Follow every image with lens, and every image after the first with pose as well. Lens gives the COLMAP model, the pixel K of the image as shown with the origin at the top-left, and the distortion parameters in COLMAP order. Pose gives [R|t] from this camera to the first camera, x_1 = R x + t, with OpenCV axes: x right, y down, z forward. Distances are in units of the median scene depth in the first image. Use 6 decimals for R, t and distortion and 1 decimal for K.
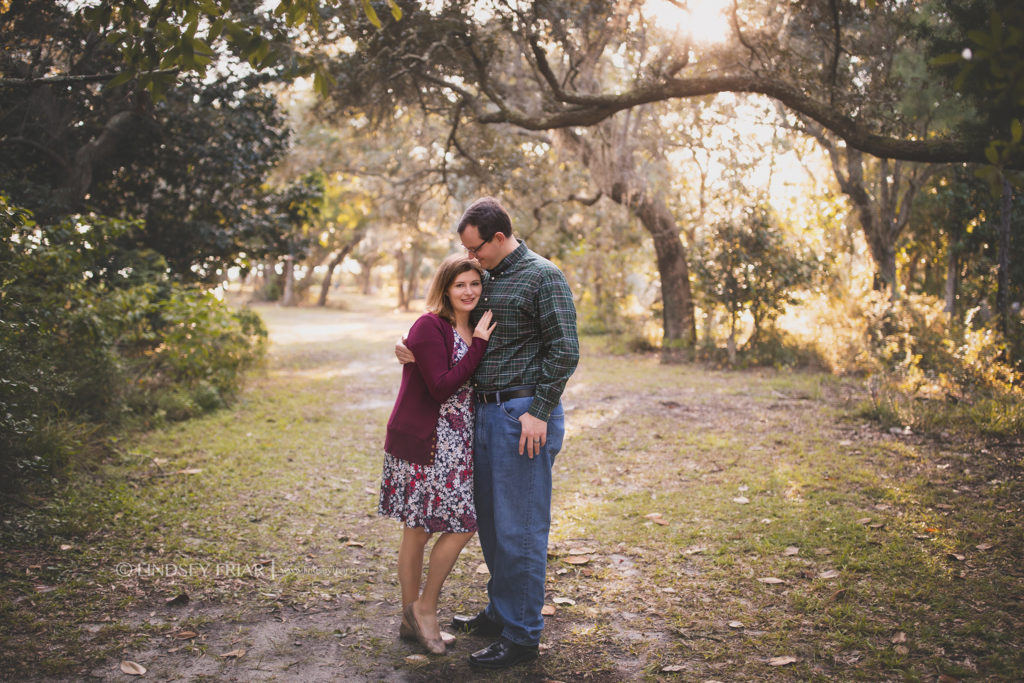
lens RADIAL K [[985.6, 0, 512.0], [0, 985.6, 347.2], [0, 0, 1]] dist [-0.013791, 0.010226]
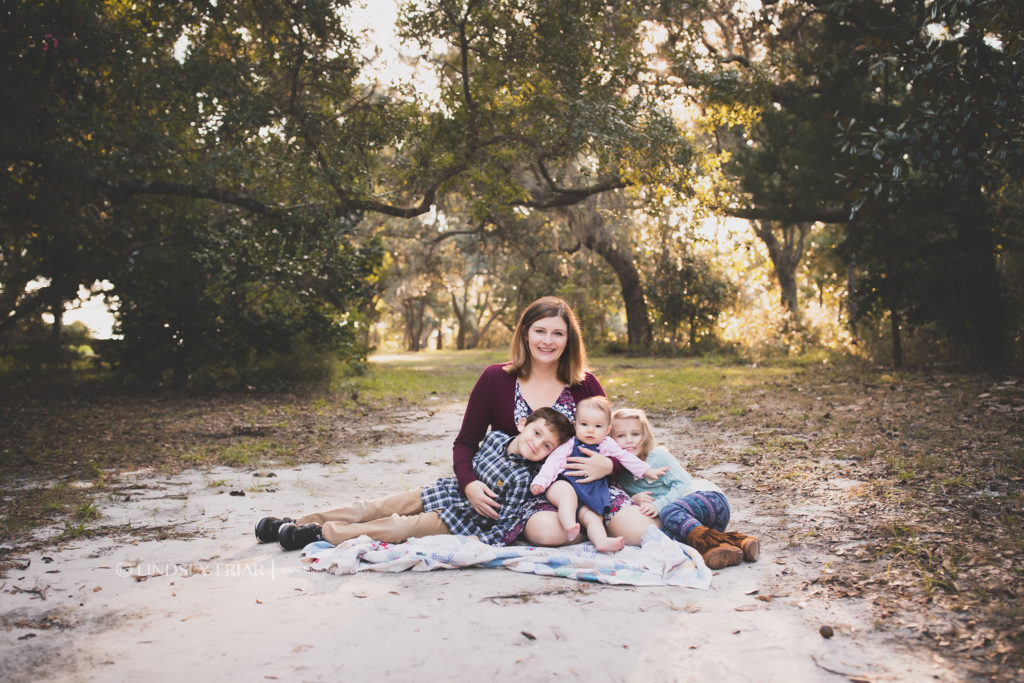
lens RADIAL K [[985.6, 0, 513.5], [0, 985.6, 346.9], [0, 0, 1]] dist [-0.013791, 0.010226]
pose [[0.998991, -0.040620, 0.019144, -0.036932], [0.041633, 0.997571, -0.055853, 0.063060], [-0.016829, 0.056593, 0.998255, -0.387118]]
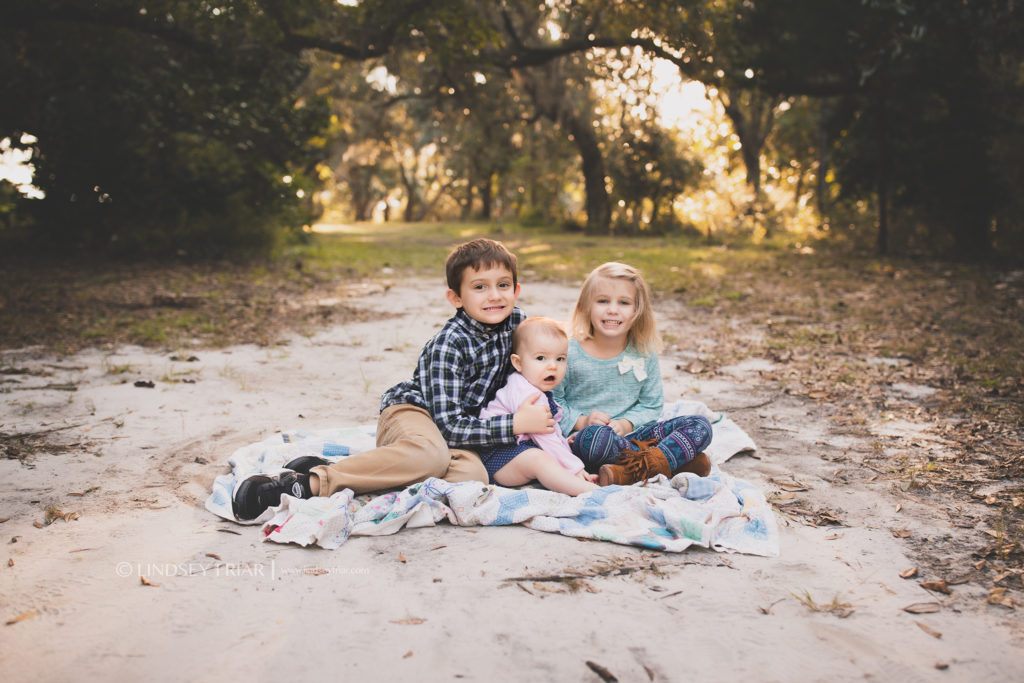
lens RADIAL K [[985.6, 0, 518.0], [0, 985.6, 349.8], [0, 0, 1]] dist [-0.013791, 0.010226]
pose [[0.996994, -0.015921, 0.075830, -0.044831], [0.010364, 0.997269, 0.073120, 0.063382], [-0.076787, -0.072114, 0.994436, -0.335269]]
